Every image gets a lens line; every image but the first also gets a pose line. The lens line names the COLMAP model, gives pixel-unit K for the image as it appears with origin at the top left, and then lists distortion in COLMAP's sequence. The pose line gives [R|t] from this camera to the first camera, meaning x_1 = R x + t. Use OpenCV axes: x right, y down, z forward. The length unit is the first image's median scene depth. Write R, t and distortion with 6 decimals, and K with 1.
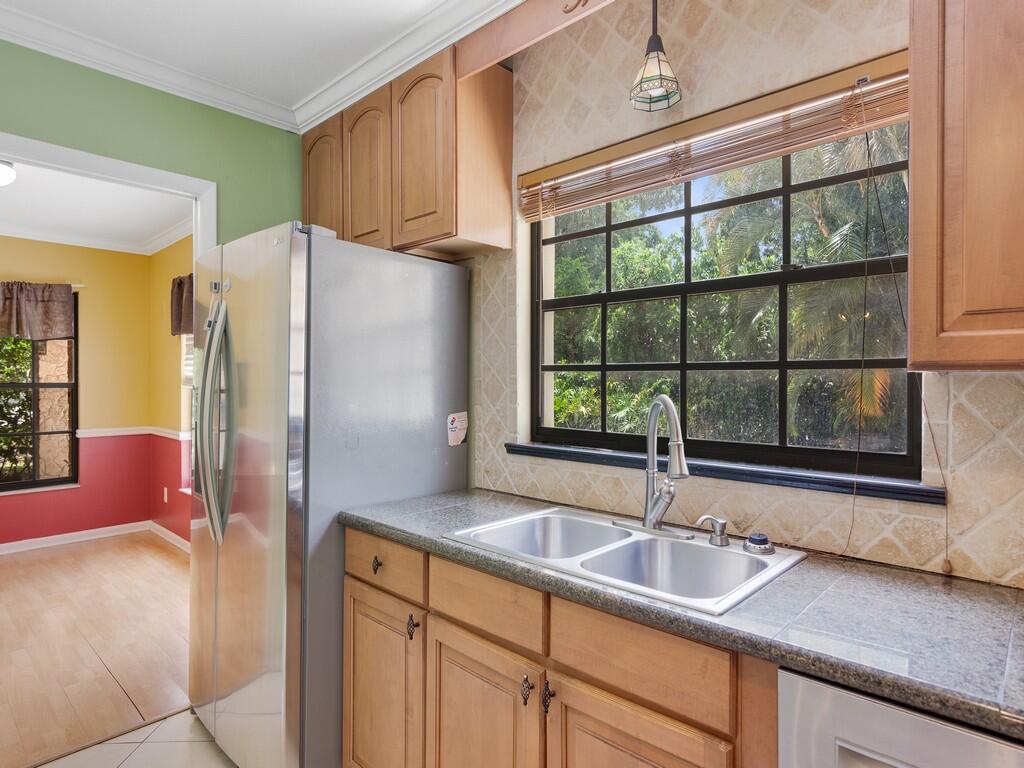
lens RADIAL K [[570.5, 0, 513.4], [0, 570.5, 386.0], [0, 0, 1]] dist [-0.001235, -0.000538]
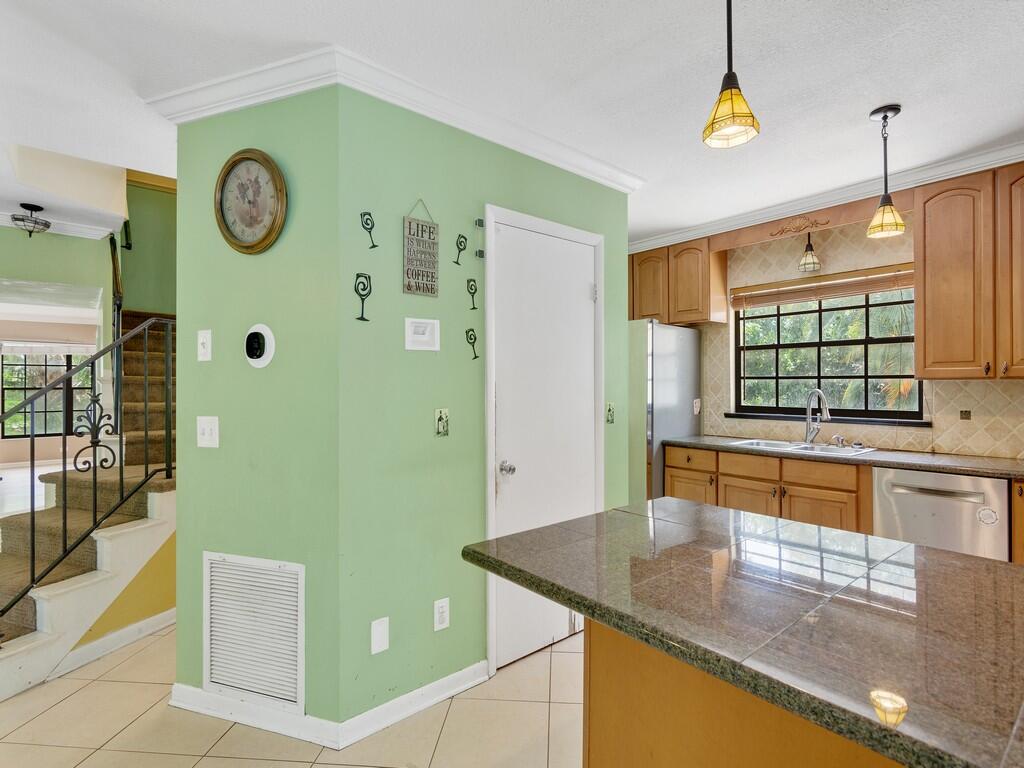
lens RADIAL K [[523.1, 0, 508.2], [0, 523.1, 385.2], [0, 0, 1]] dist [0.001266, -0.001029]
pose [[0.993929, -0.002582, -0.109994, -0.759206], [0.001691, 0.999965, -0.008196, 0.013382], [0.110012, 0.007960, 0.993898, -1.319643]]
